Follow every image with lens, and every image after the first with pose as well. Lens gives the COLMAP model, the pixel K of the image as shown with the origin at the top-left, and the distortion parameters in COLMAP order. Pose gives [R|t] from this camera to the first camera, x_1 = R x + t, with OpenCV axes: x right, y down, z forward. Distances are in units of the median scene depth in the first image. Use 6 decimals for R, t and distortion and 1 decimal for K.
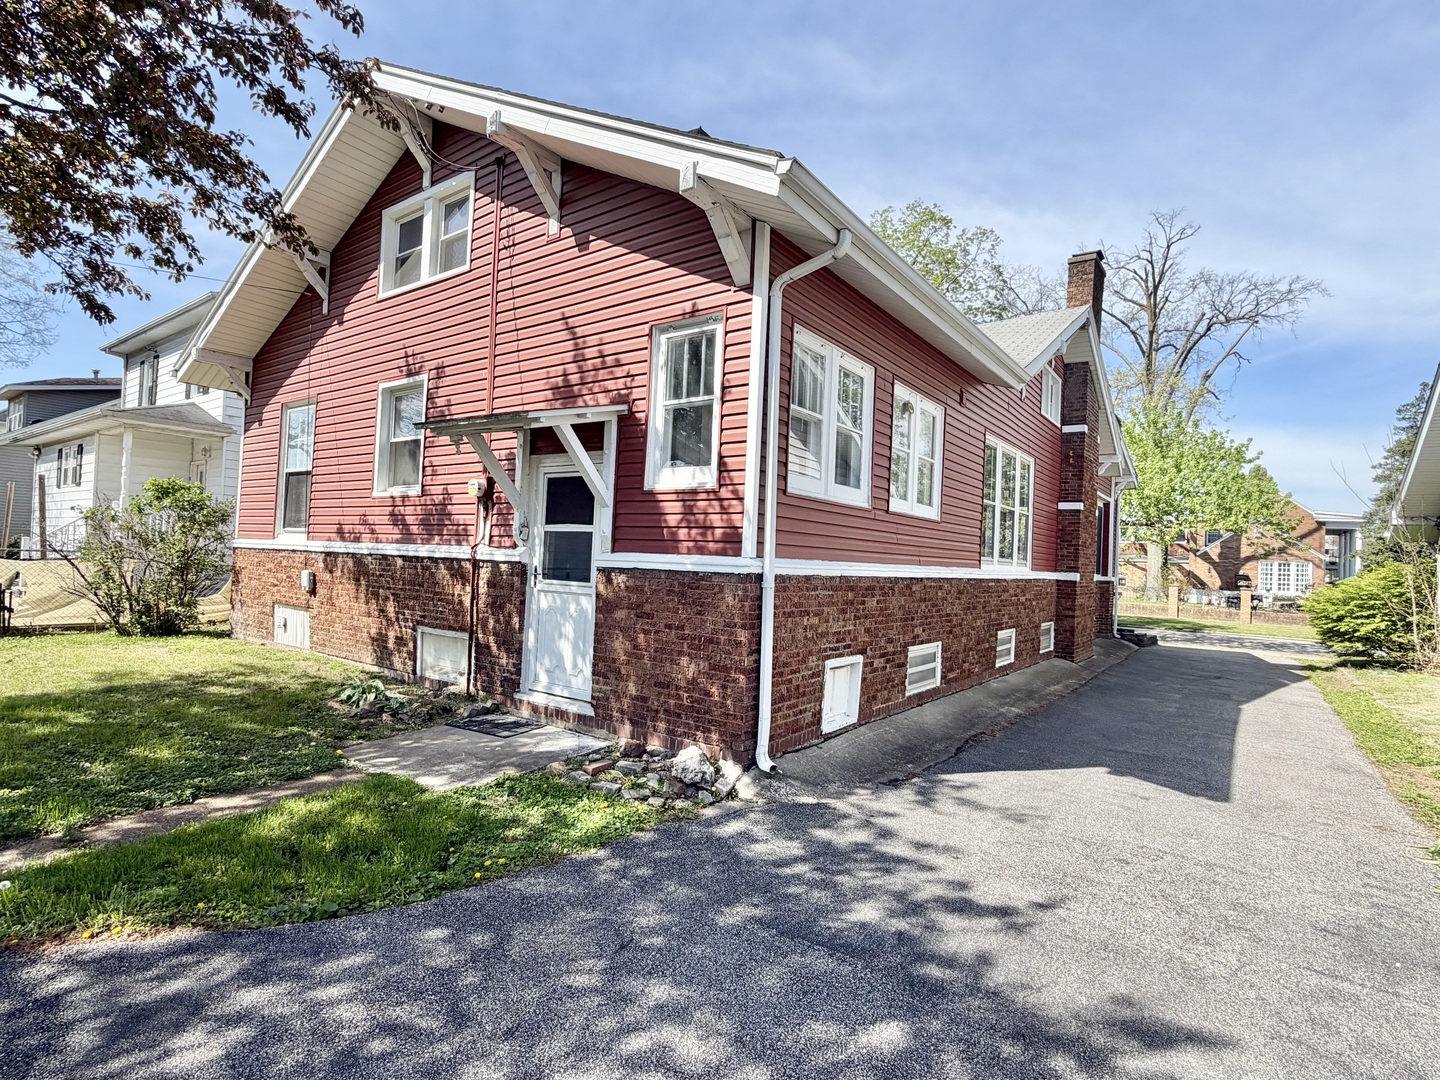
lens RADIAL K [[721.0, 0, 721.3], [0, 721.0, 543.1], [0, 0, 1]] dist [0.004391, -0.000059]
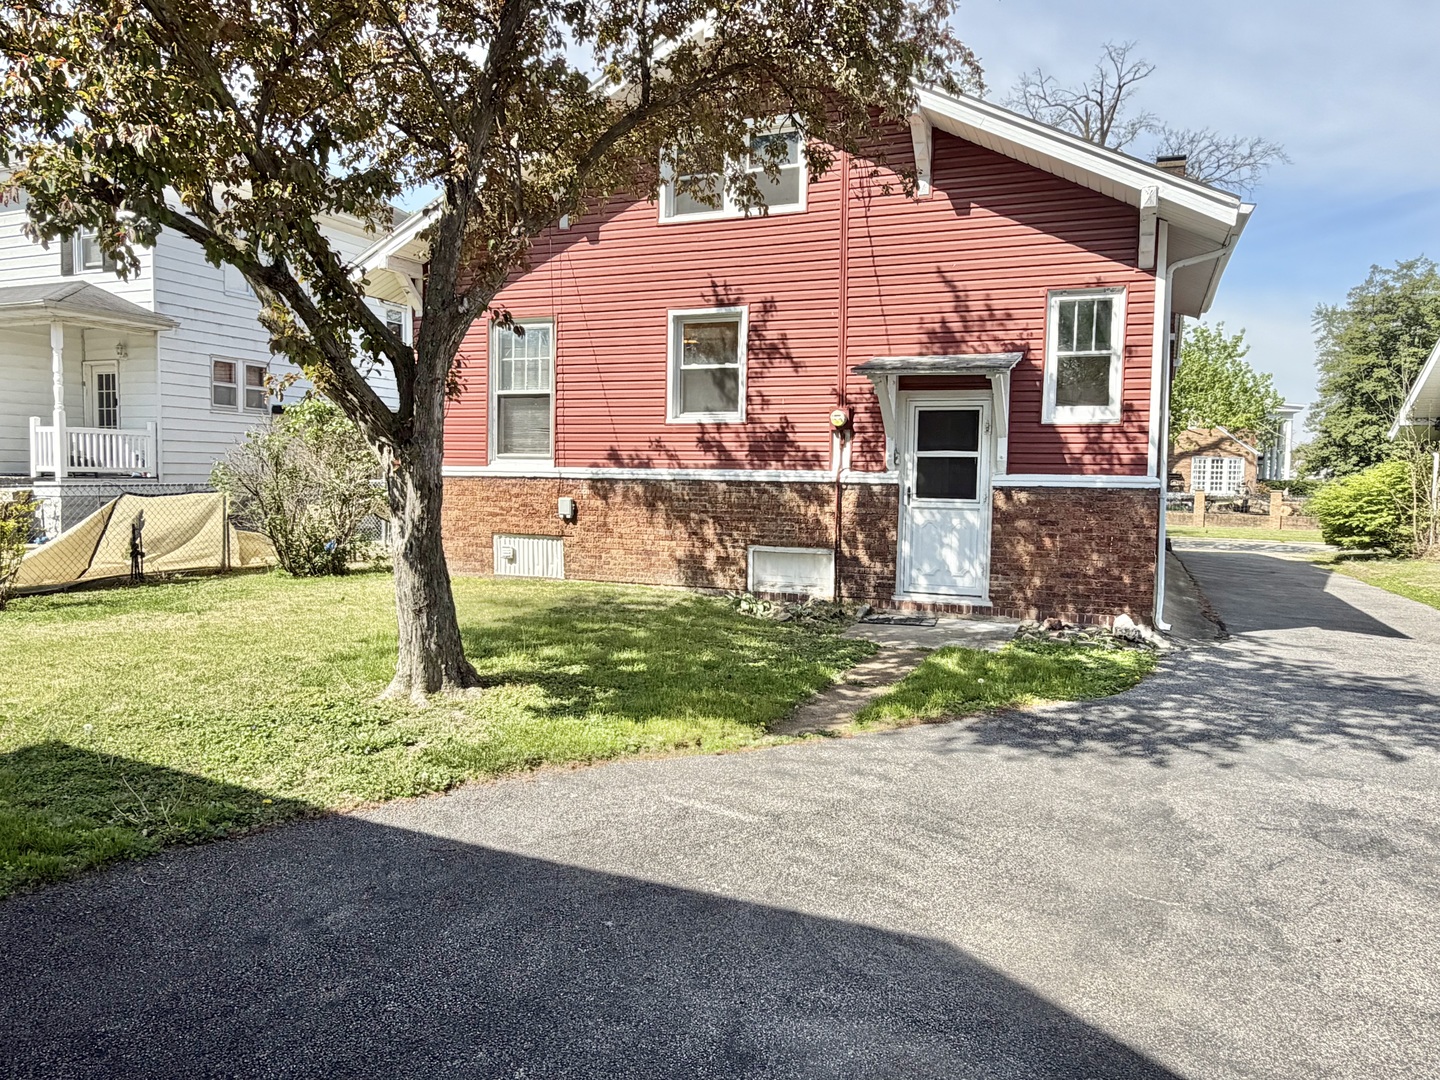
lens RADIAL K [[995.3, 0, 718.8], [0, 995.3, 538.4], [0, 0, 1]] dist [-0.001036, 0.008530]
pose [[0.972384, -0.039973, 0.229939, -0.888848], [0.017981, 0.995126, 0.096955, -0.044745], [-0.232694, -0.090142, 0.968363, -0.470093]]
